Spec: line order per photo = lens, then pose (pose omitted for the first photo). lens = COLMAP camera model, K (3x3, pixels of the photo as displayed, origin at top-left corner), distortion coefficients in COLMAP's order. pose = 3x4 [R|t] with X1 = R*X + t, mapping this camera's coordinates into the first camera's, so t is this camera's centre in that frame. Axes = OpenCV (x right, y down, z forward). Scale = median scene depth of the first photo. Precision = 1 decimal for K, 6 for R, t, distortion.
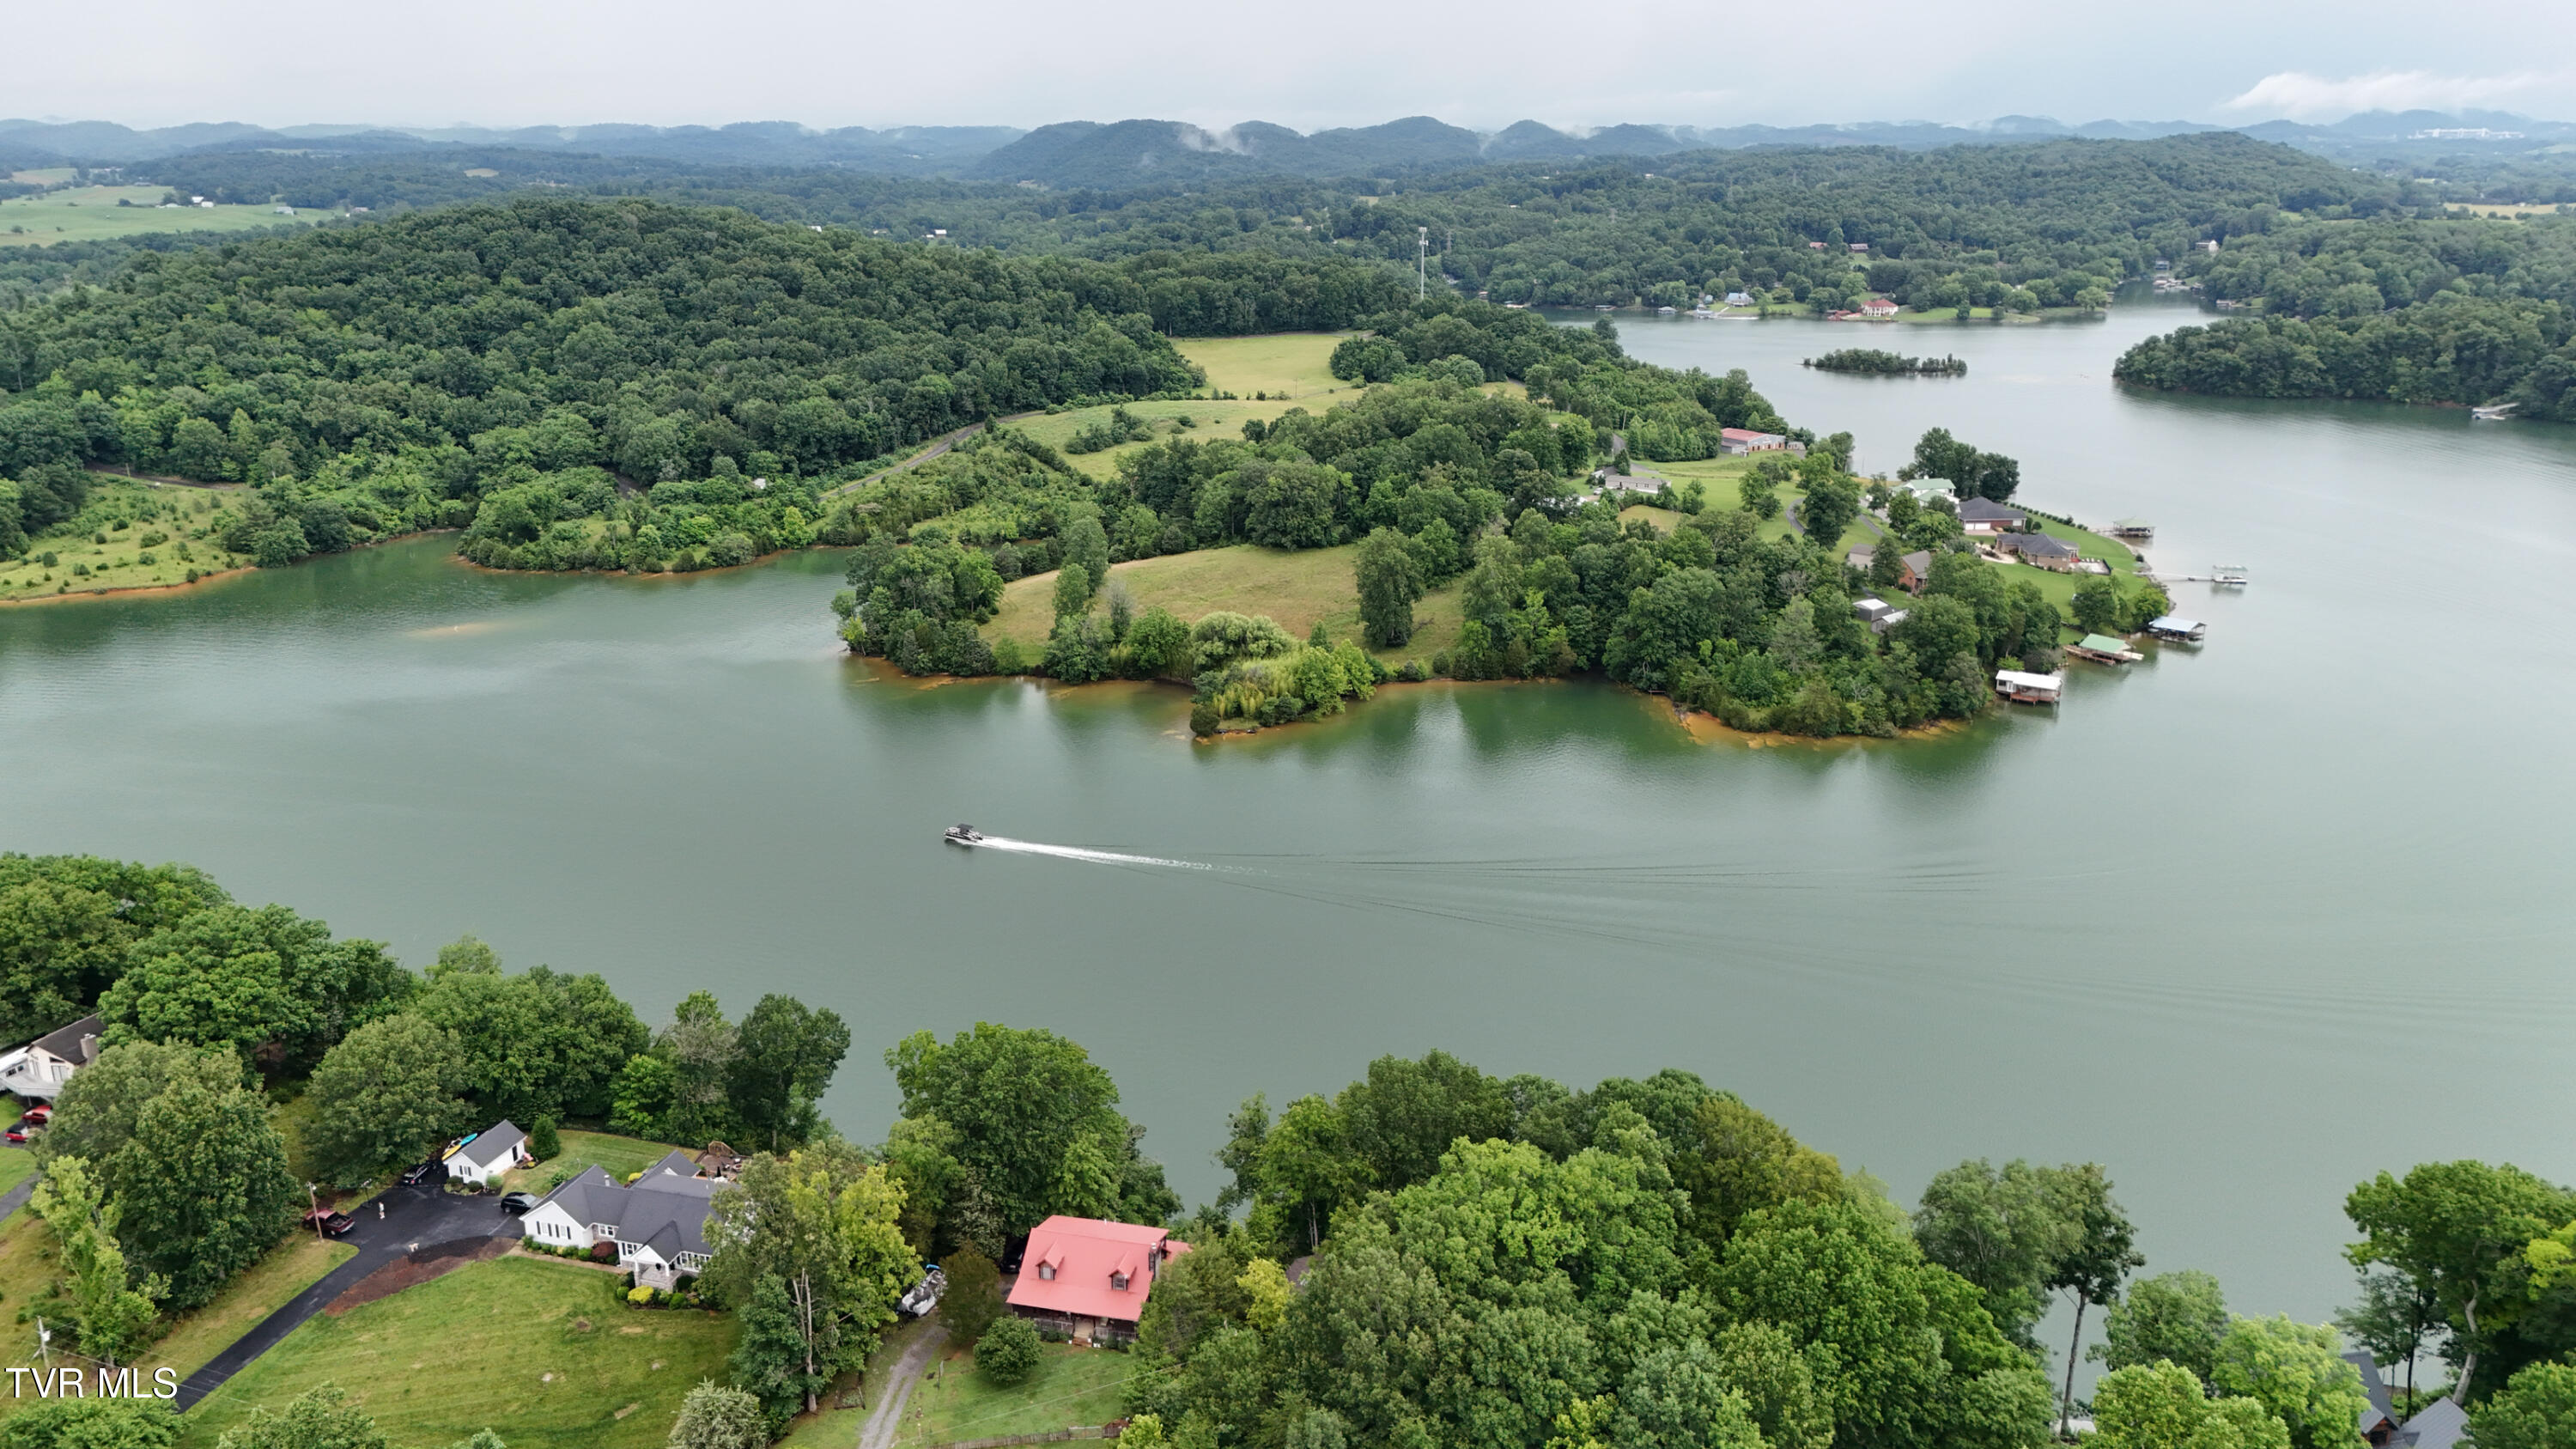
lens RADIAL K [[1878.0, 0, 1291.0], [0, 1878.0, 719.3], [0, 0, 1]] dist [0.085999, -0.050885]
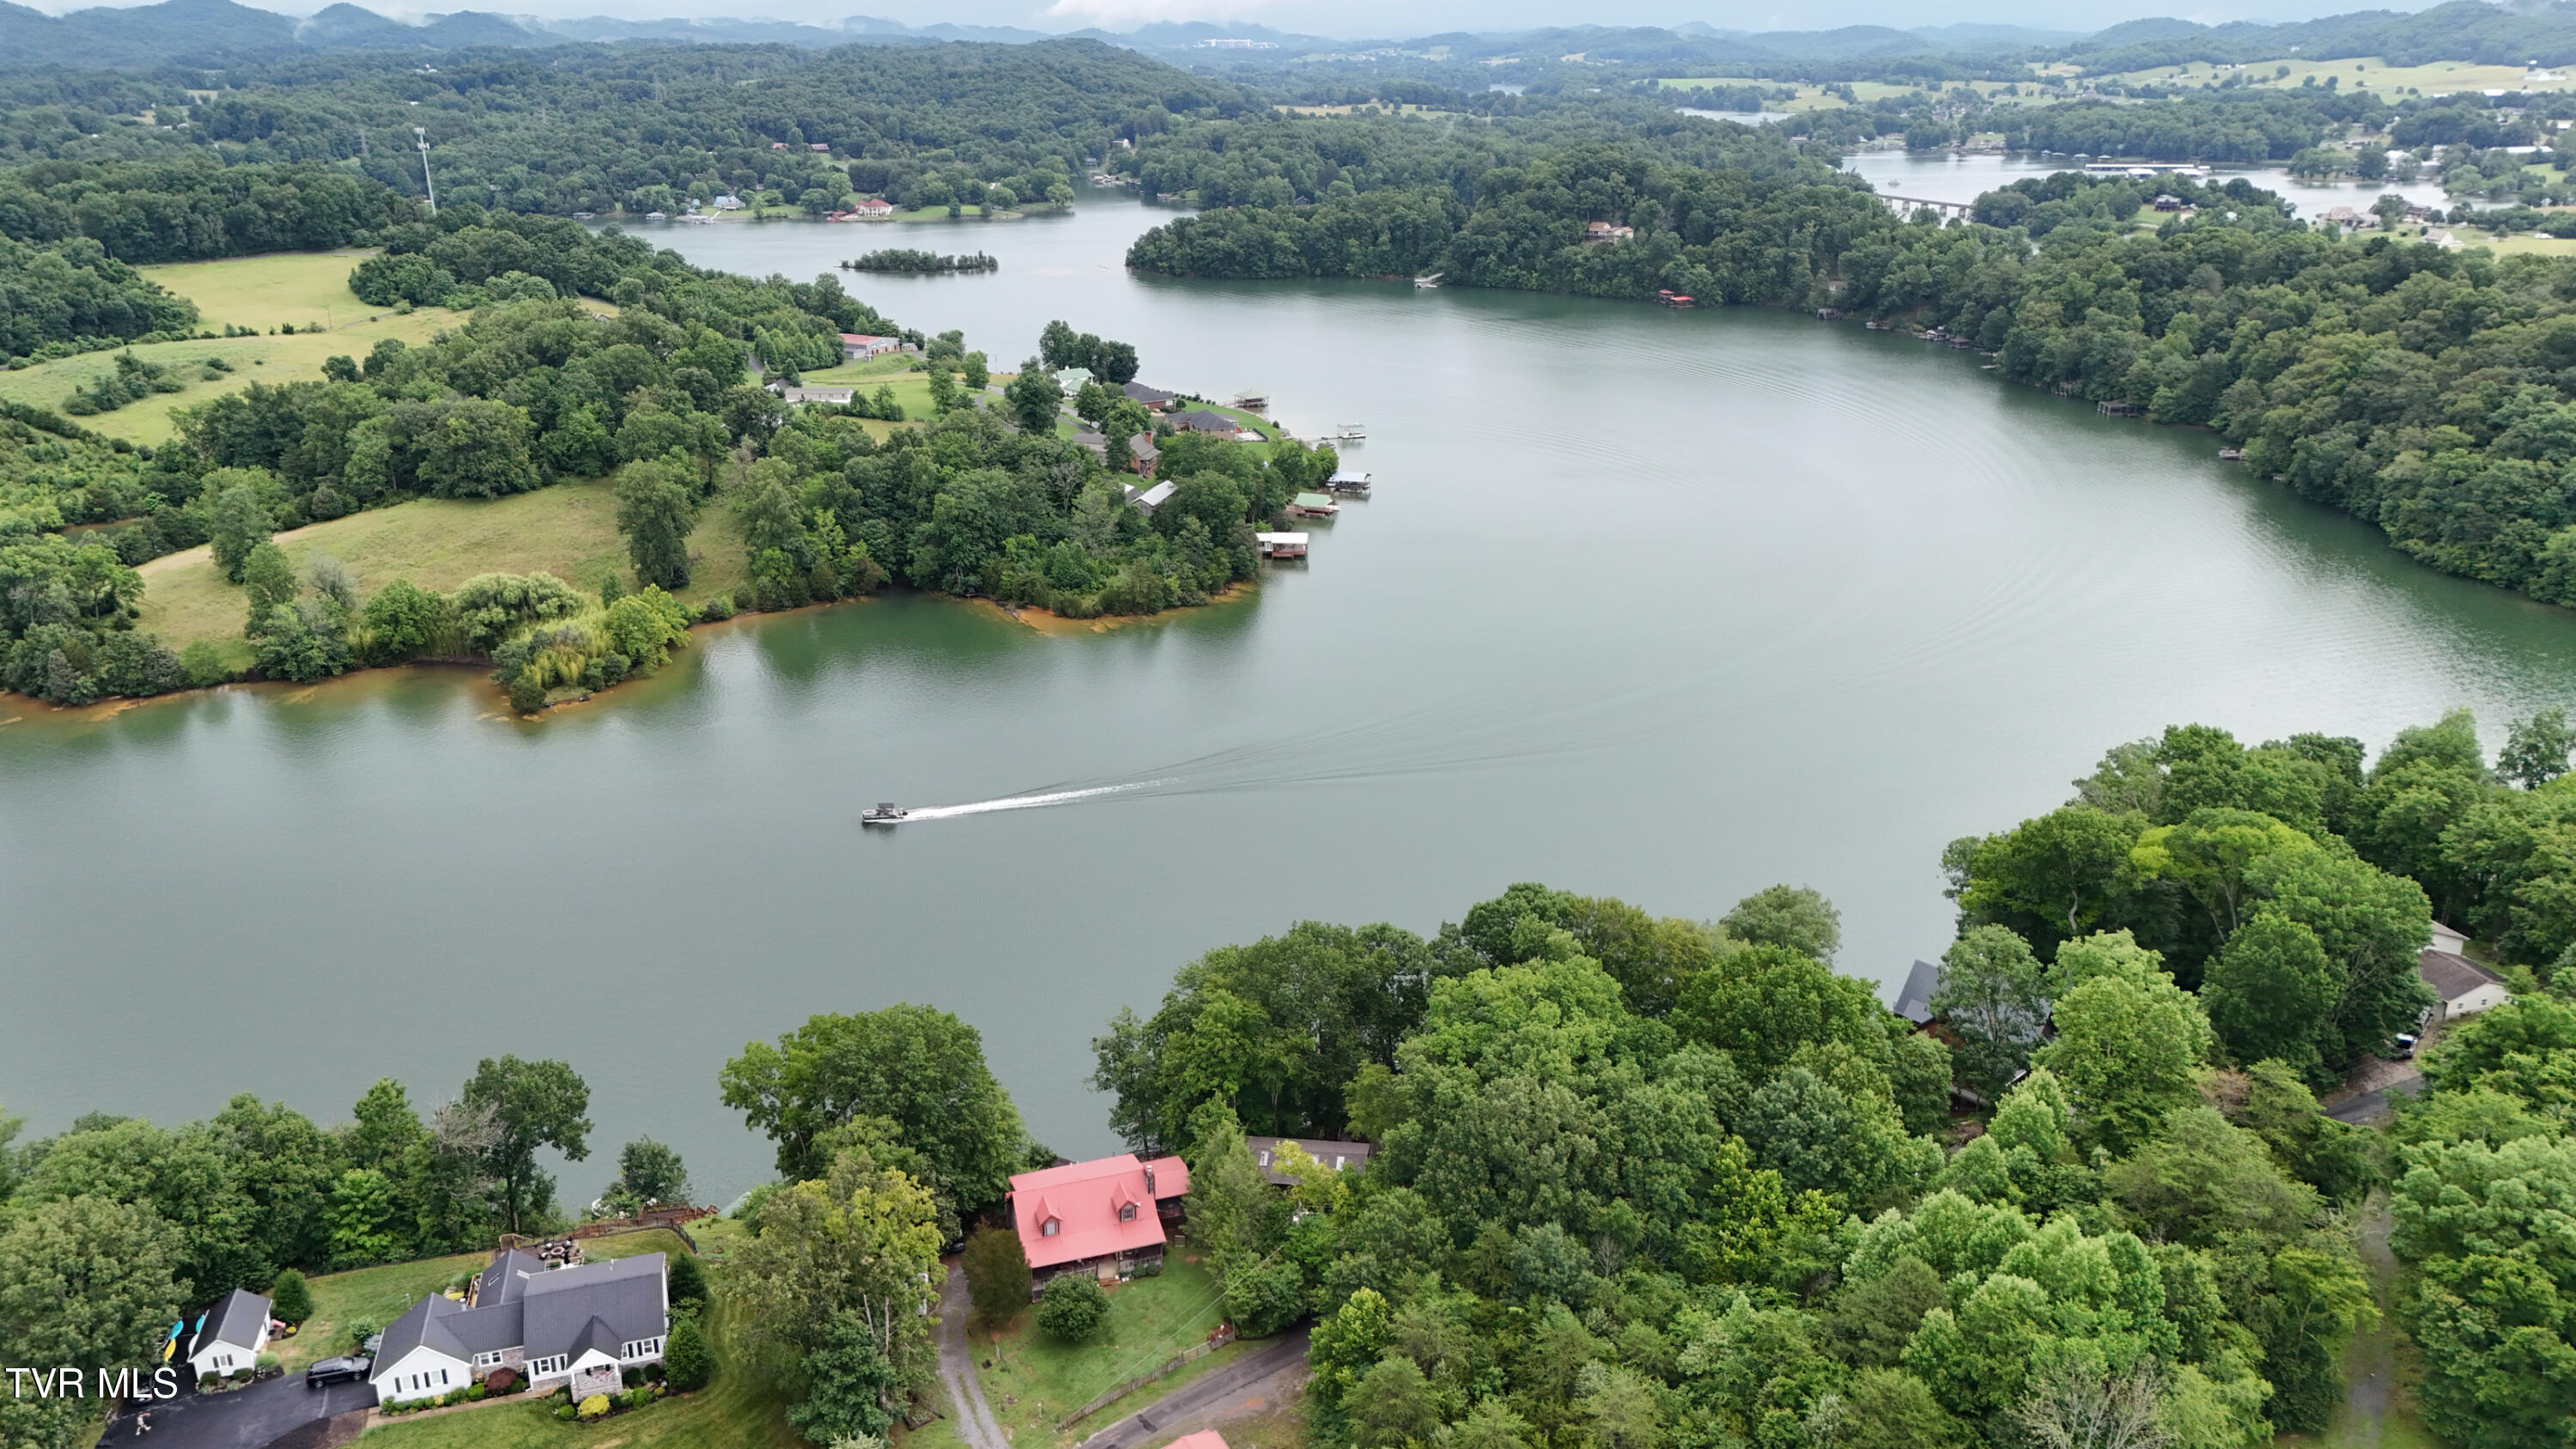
lens RADIAL K [[1878.0, 0, 1293.8], [0, 1878.0, 724.9], [0, 0, 1]] dist [0.085999, -0.050885]
pose [[0.847782, -0.177226, 0.499857, -0.166841], [0.151559, 0.984168, 0.091887, -0.011756], [-0.508227, -0.002142, 0.861220, 0.036387]]
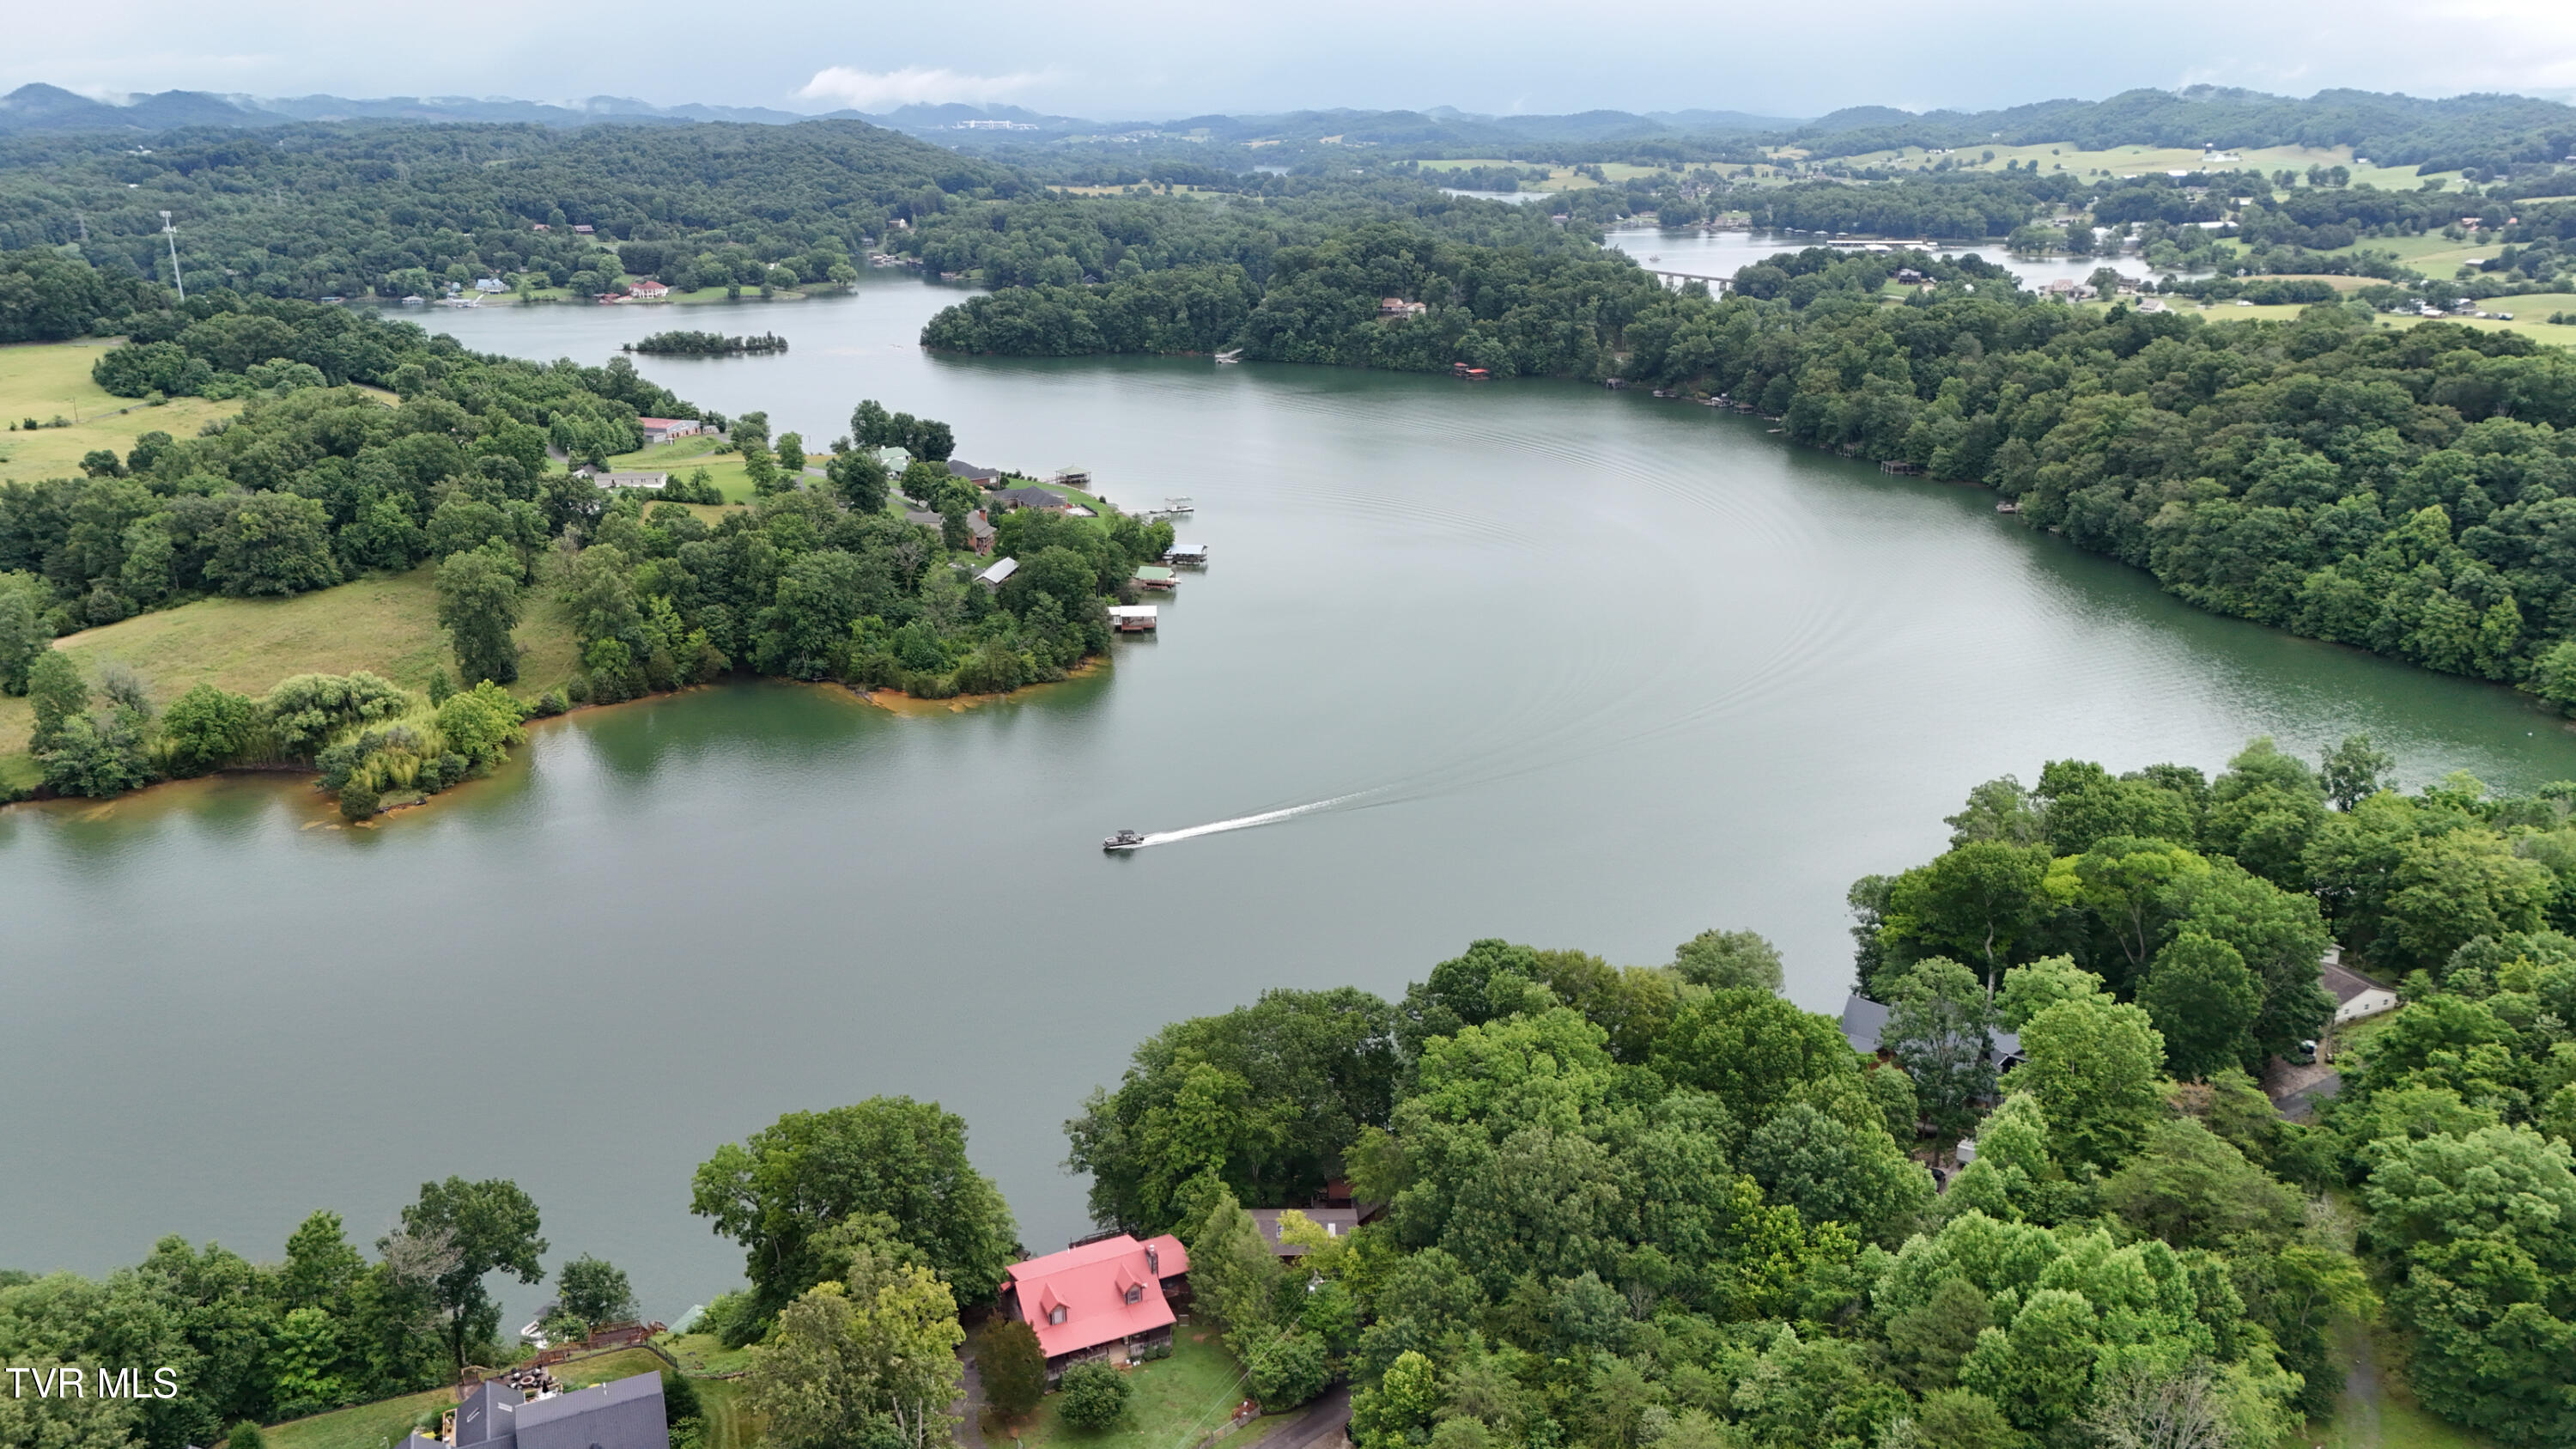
lens RADIAL K [[1878.0, 0, 1293.4], [0, 1878.0, 726.2], [0, 0, 1]] dist [0.085999, -0.050885]
pose [[0.777634, -0.188891, 0.599671, -0.199080], [0.181221, 0.980662, 0.073898, -0.017257], [-0.602033, 0.051208, 0.796828, 0.055623]]
